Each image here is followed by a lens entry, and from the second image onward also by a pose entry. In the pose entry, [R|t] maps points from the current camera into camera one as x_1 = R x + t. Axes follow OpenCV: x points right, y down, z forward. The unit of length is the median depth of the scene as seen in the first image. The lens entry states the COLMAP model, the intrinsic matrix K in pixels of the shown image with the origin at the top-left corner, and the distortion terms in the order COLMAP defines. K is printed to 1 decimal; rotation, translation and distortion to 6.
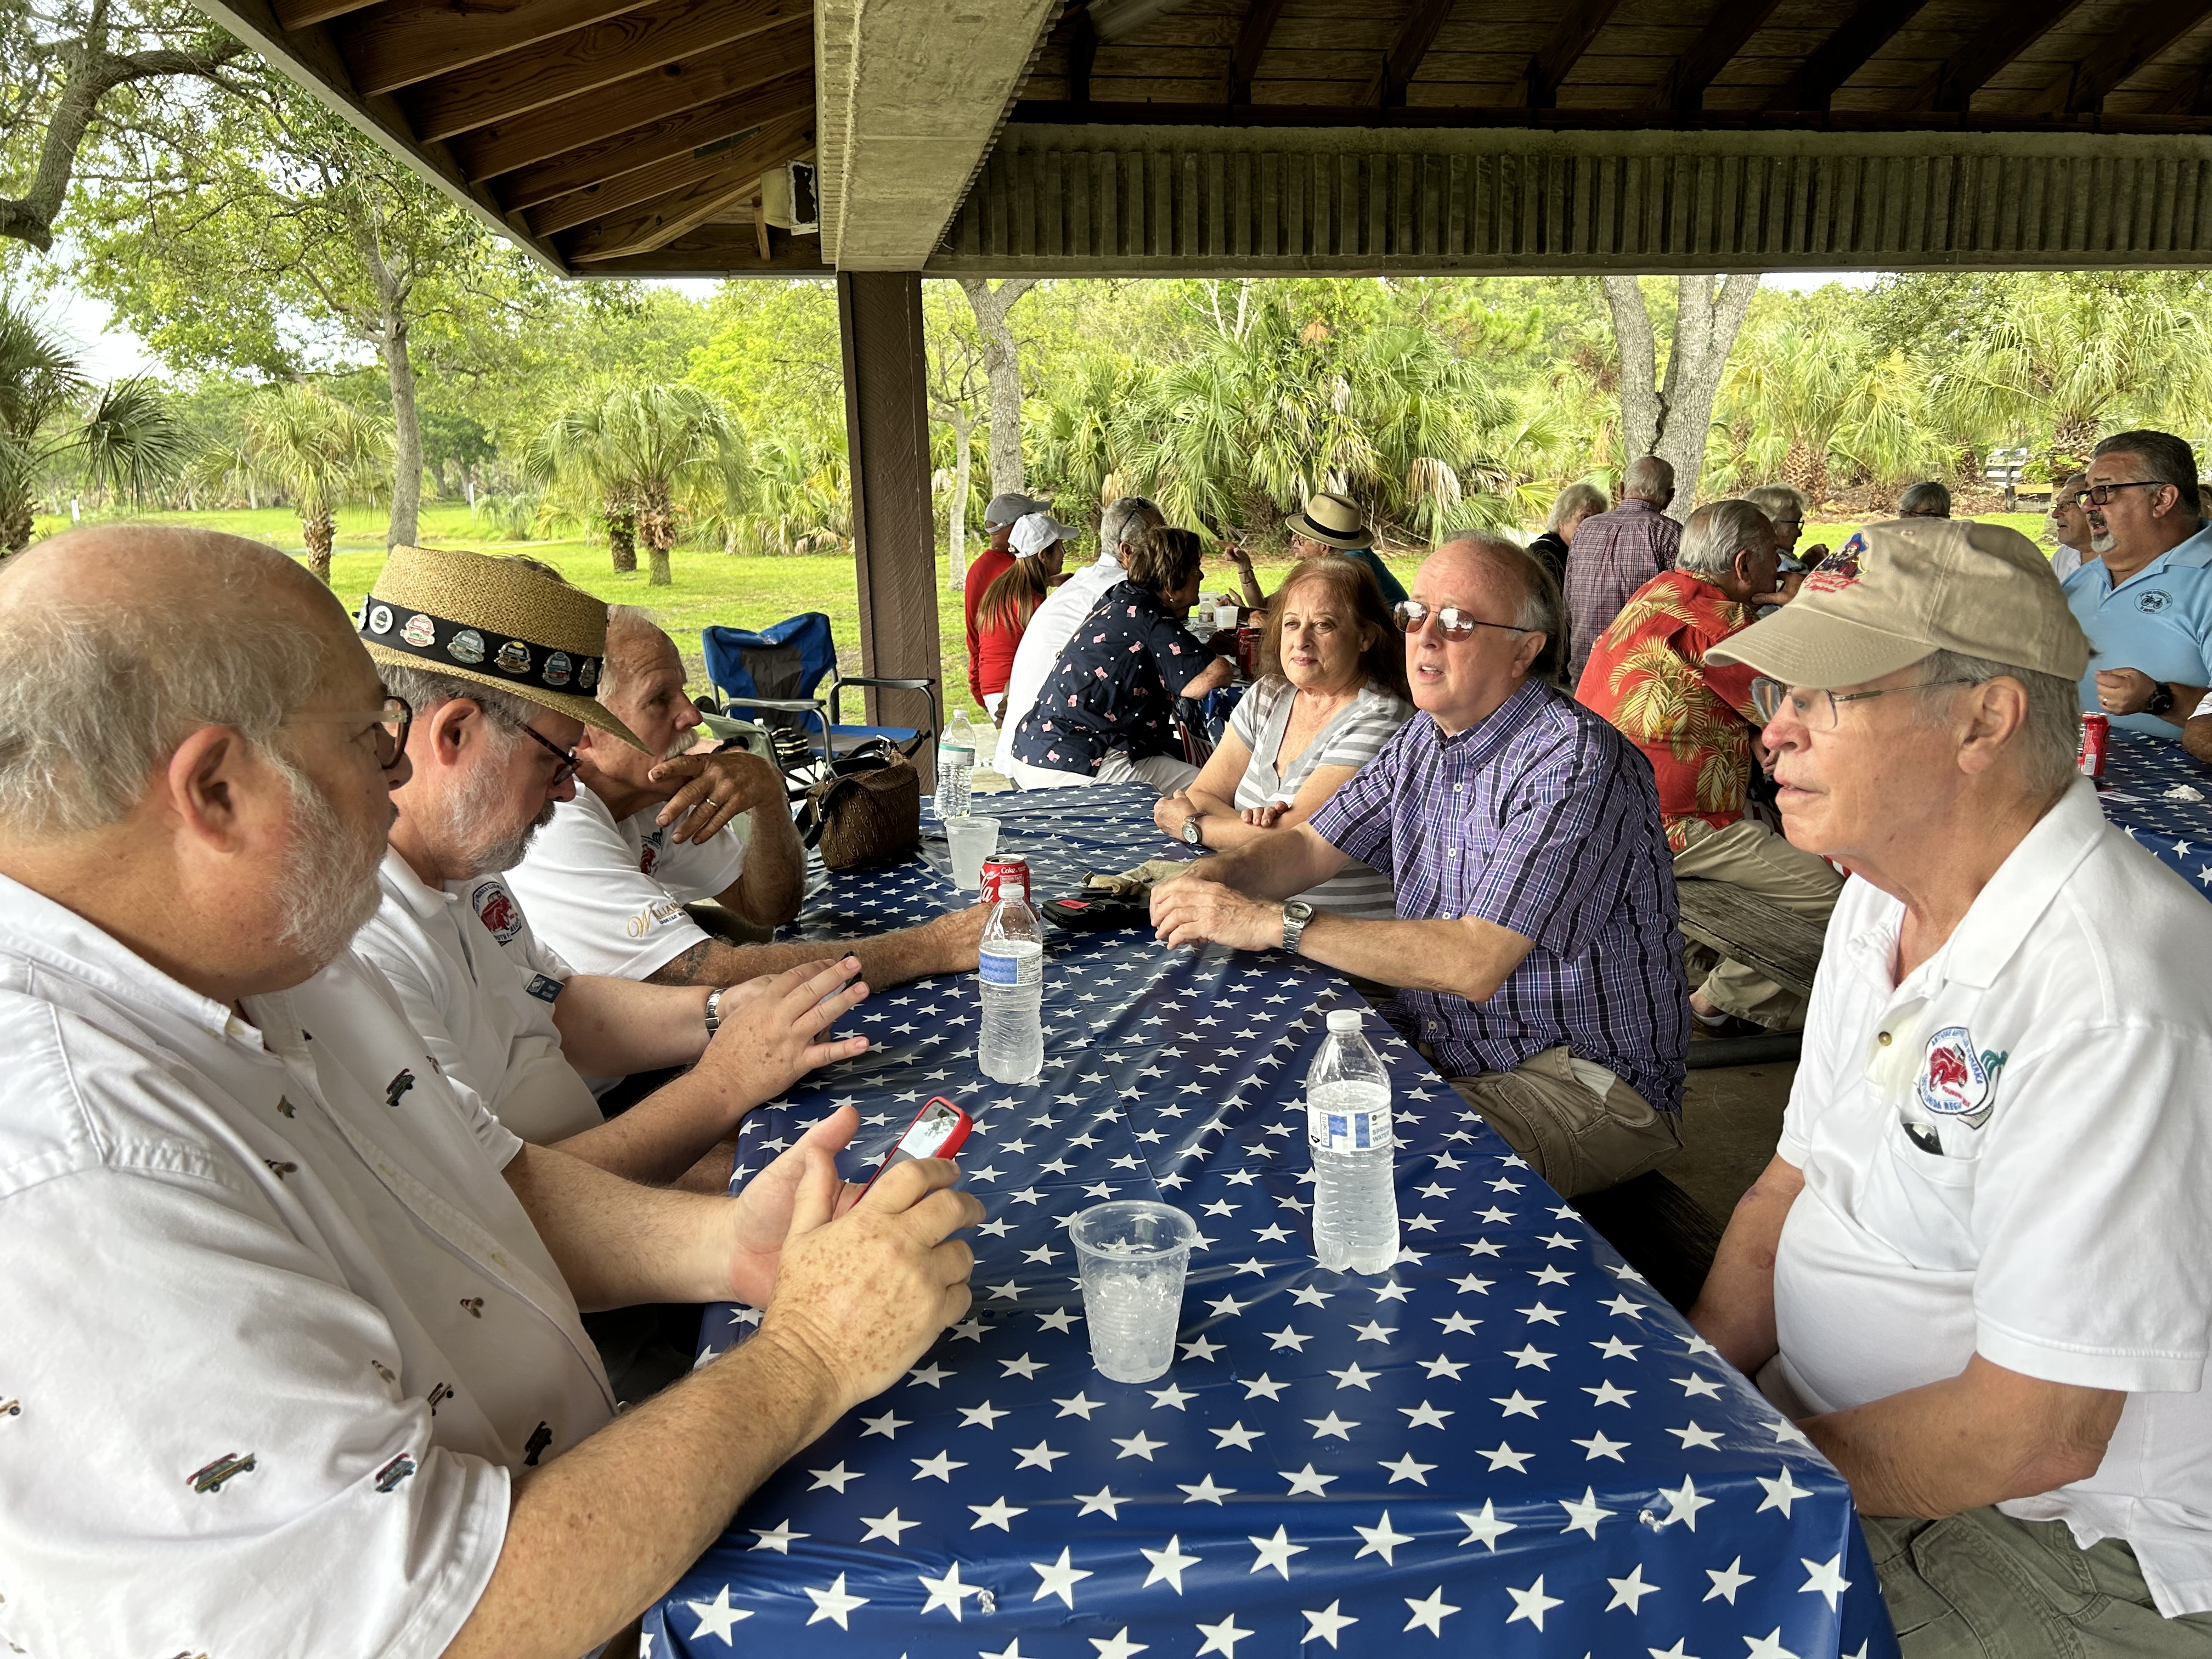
lens RADIAL K [[1665.7, 0, 1127.7], [0, 1665.7, 828.7], [0, 0, 1]] dist [0.052589, -0.057258]
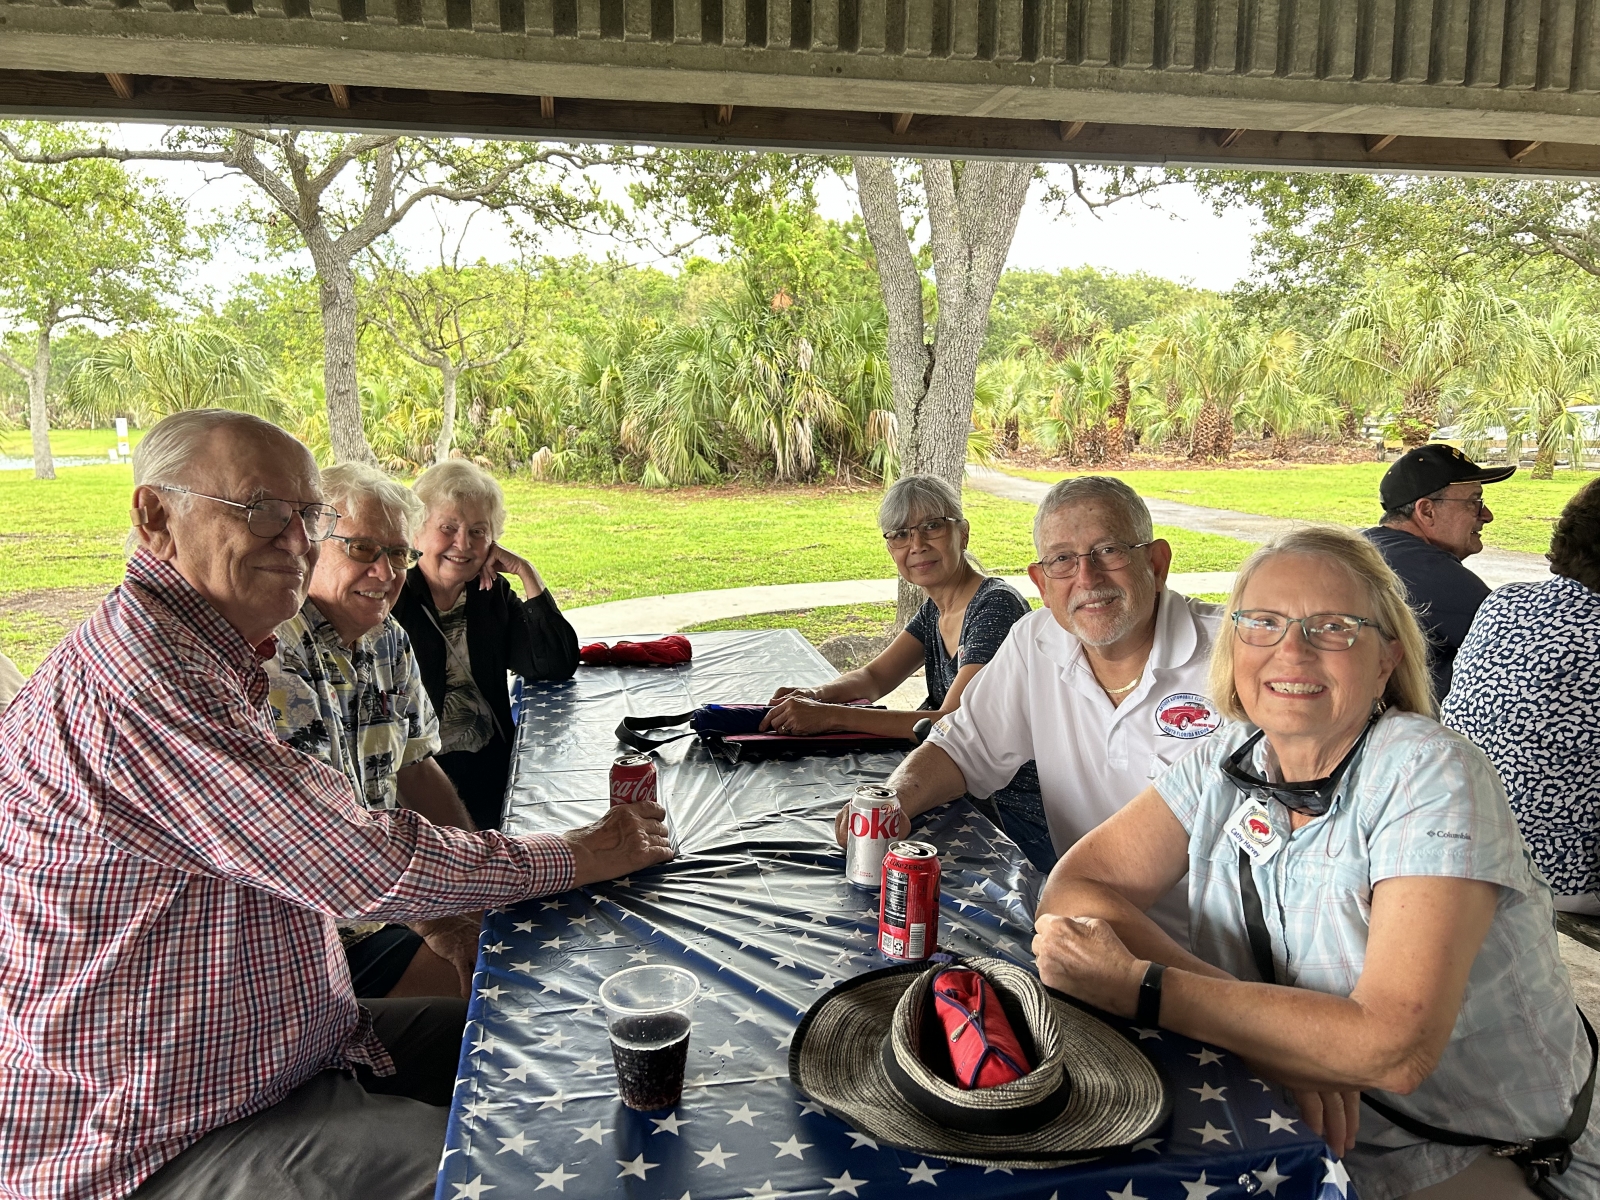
lens RADIAL K [[1204.8, 0, 818.5], [0, 1204.8, 612.7], [0, 0, 1]] dist [0.052589, -0.057258]
pose [[0.999301, 0.013951, 0.034686, 0.111844], [-0.012255, 0.998742, -0.048620, -0.038861], [-0.035321, 0.048161, 0.998215, 0.168516]]
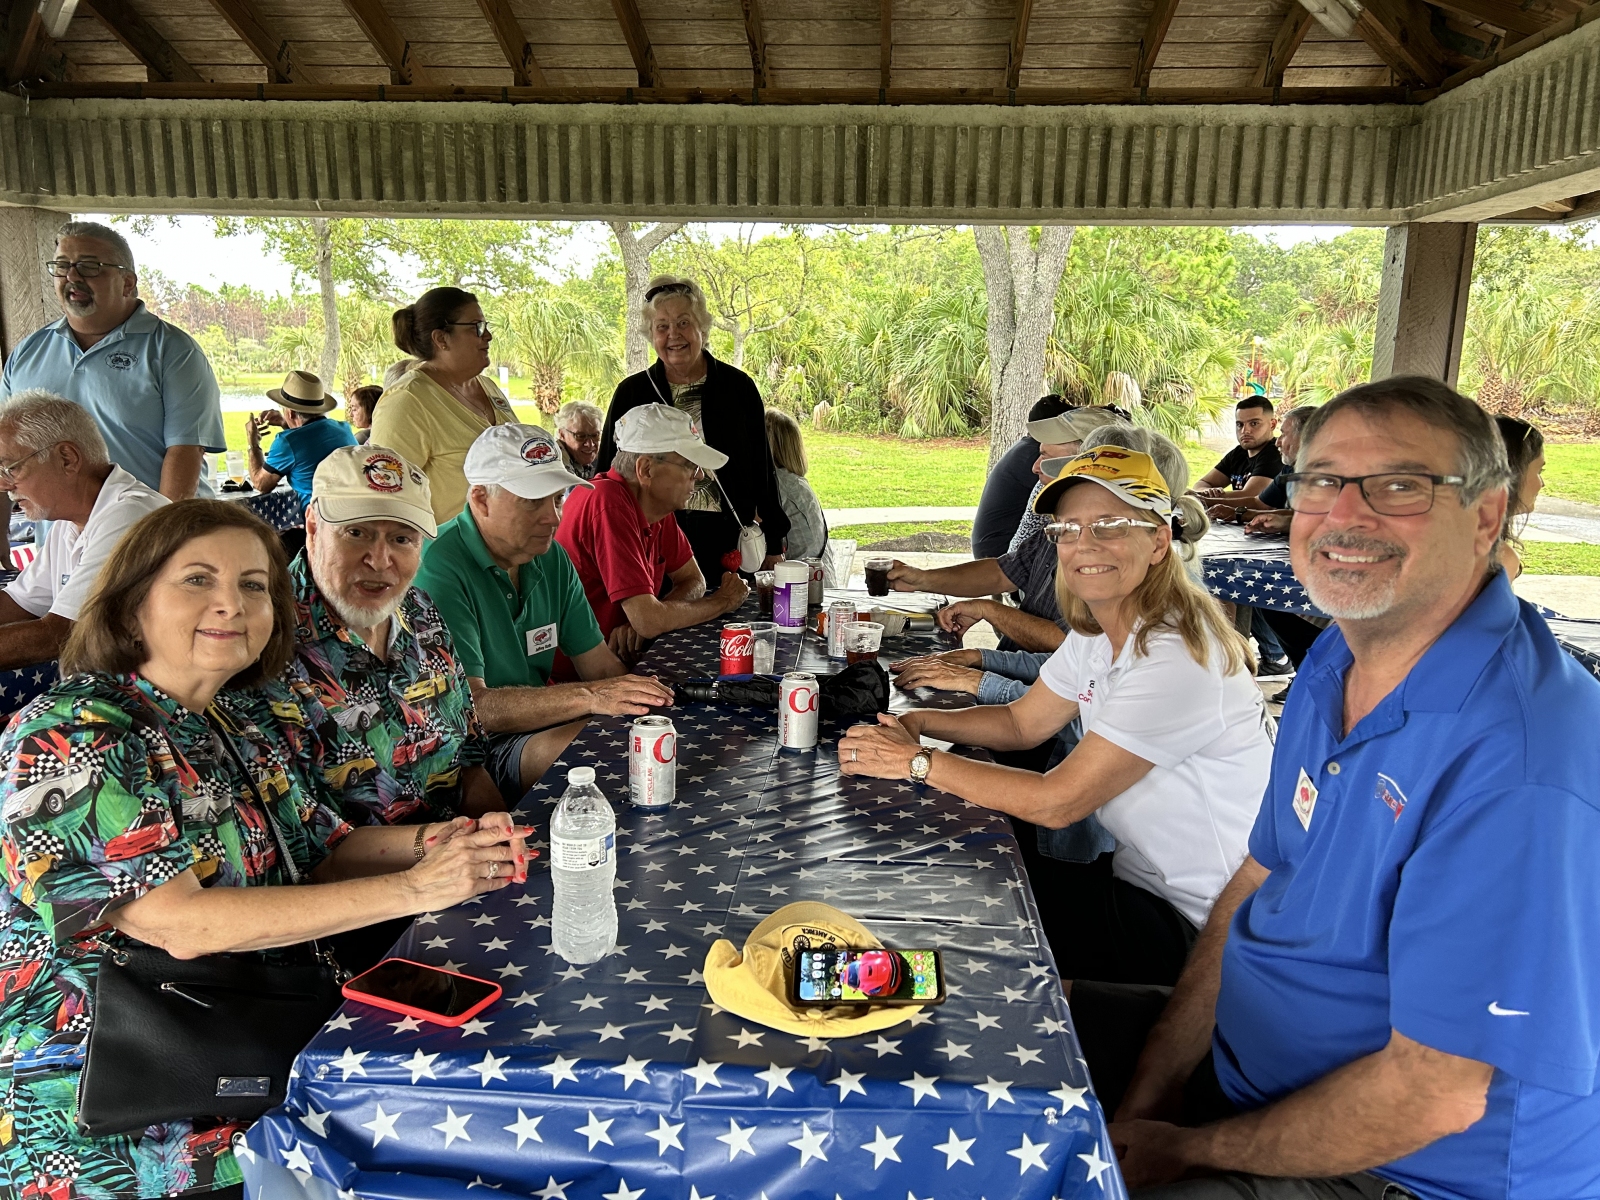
lens RADIAL K [[1204.8, 0, 804.2], [0, 1204.8, 605.8], [0, 0, 1]] dist [0.052589, -0.057258]
pose [[0.968975, 0.086485, -0.231532, 0.184047], [-0.090631, 0.995858, -0.007309, -0.015125], [0.229941, 0.028066, 0.972800, 0.048073]]
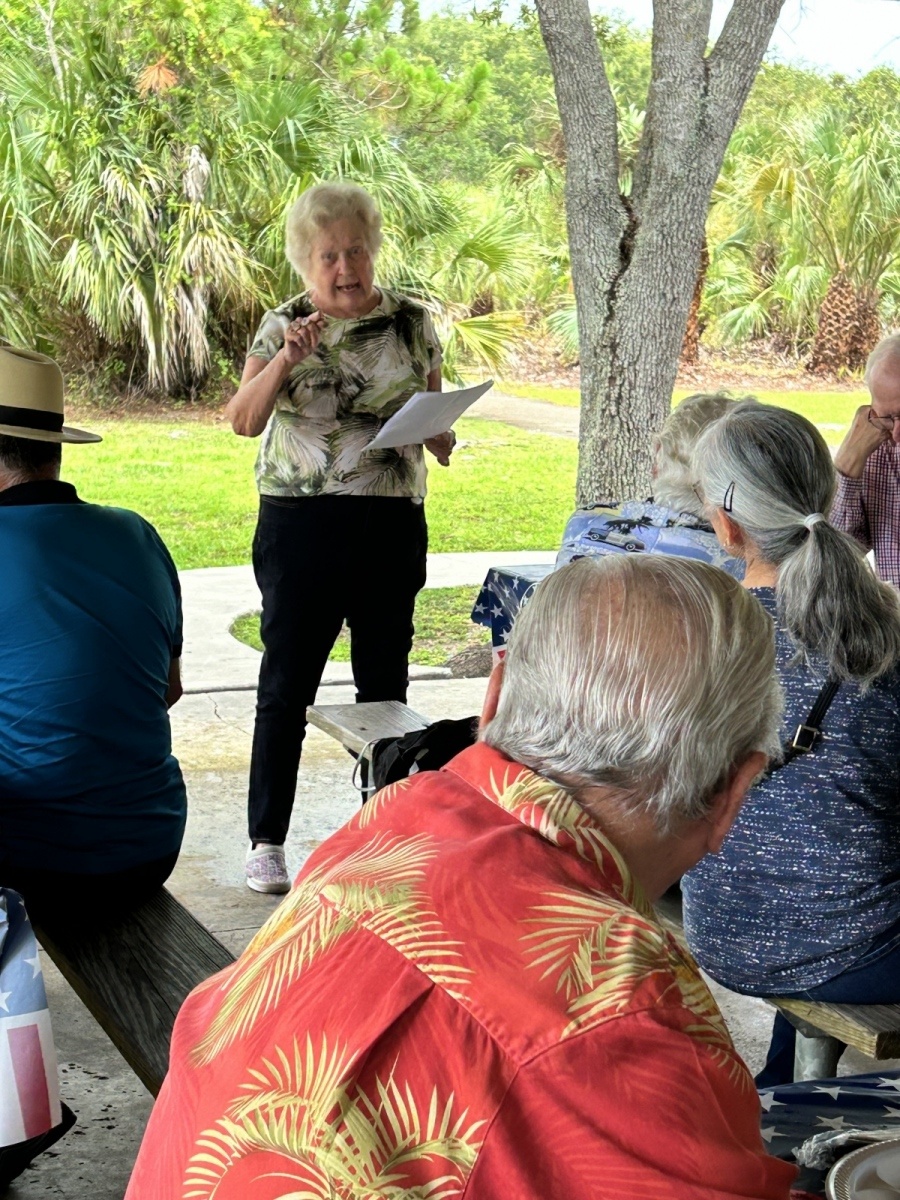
lens RADIAL K [[2298.7, 0, 430.2], [0, 2298.7, 649.0], [0, 0, 1]] dist [0.108509, 0.000000]
pose [[0.979584, 0.014151, 0.200535, 0.037158], [-0.003809, 0.998647, -0.051865, -0.023214], [-0.200998, 0.050042, 0.978313, 0.090333]]
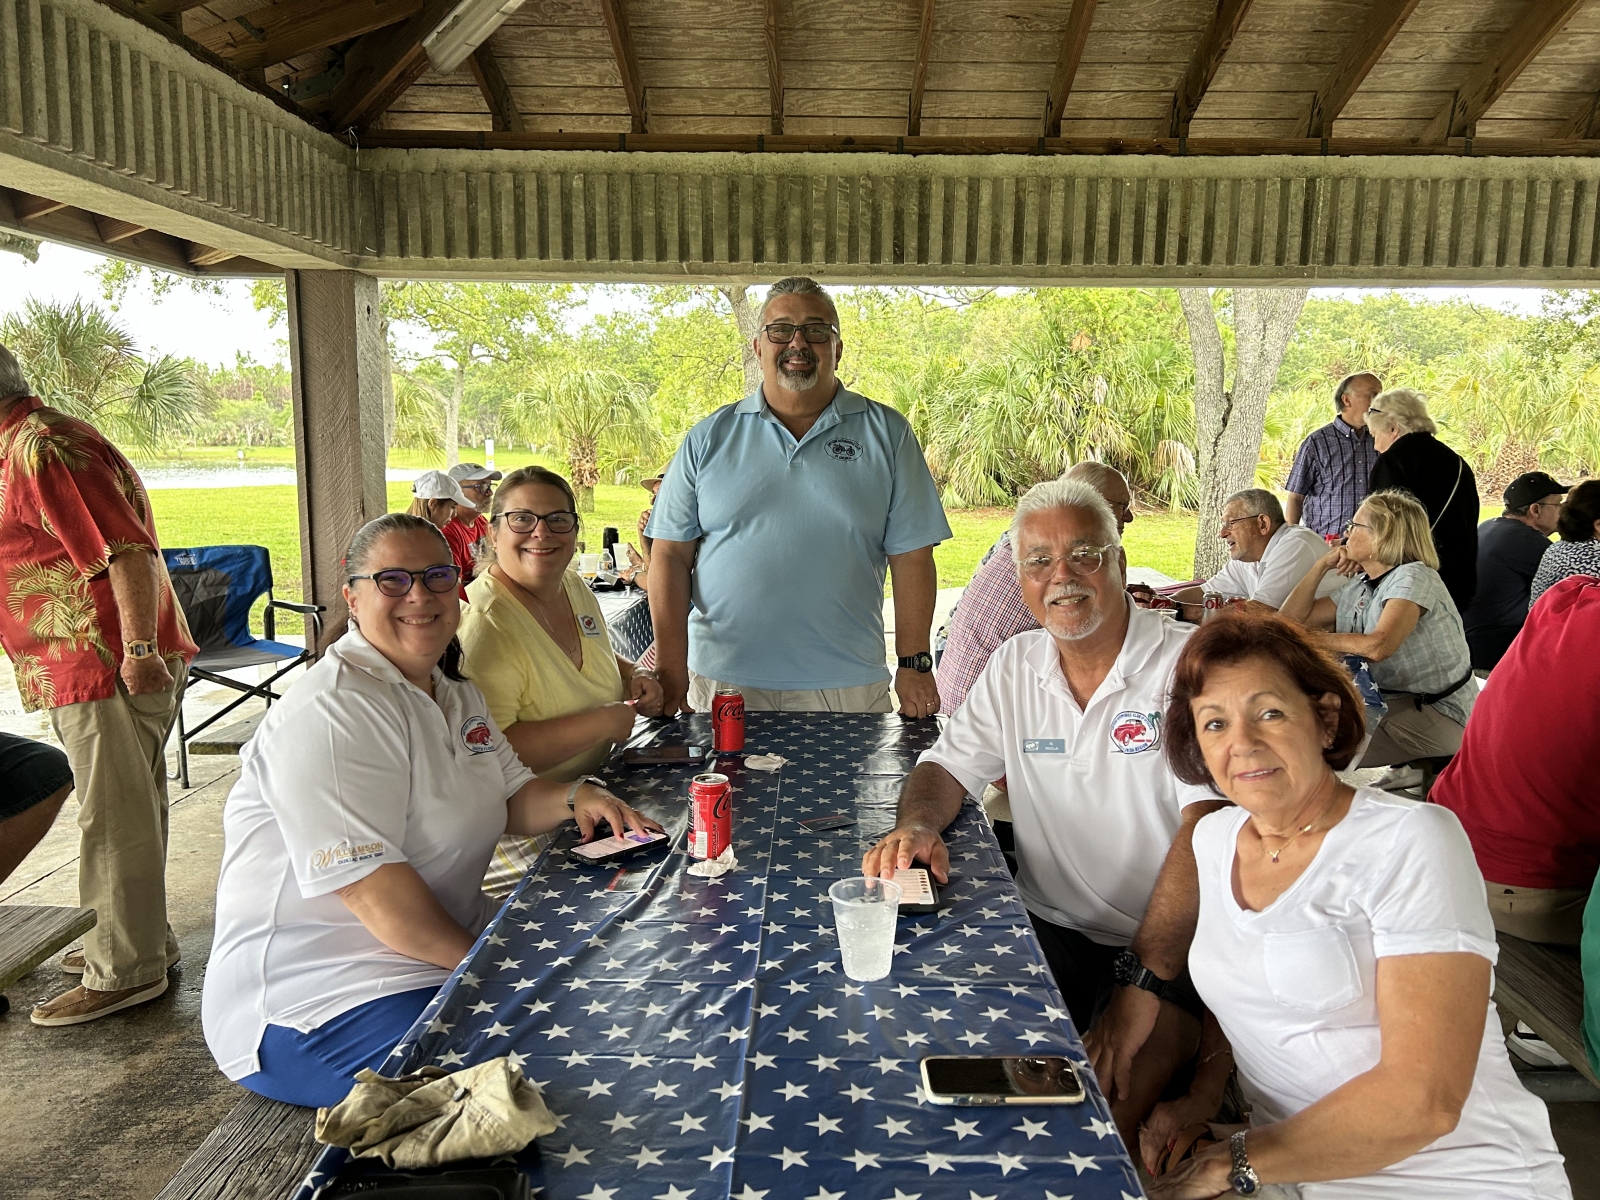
lens RADIAL K [[1204.8, 0, 806.0], [0, 1204.8, 612.0], [0, 0, 1]] dist [0.052589, -0.057258]
pose [[0.980250, 0.061878, -0.187831, 0.092649], [-0.074579, 0.995328, -0.061318, -0.015069], [0.183159, 0.074116, 0.980285, 0.056721]]
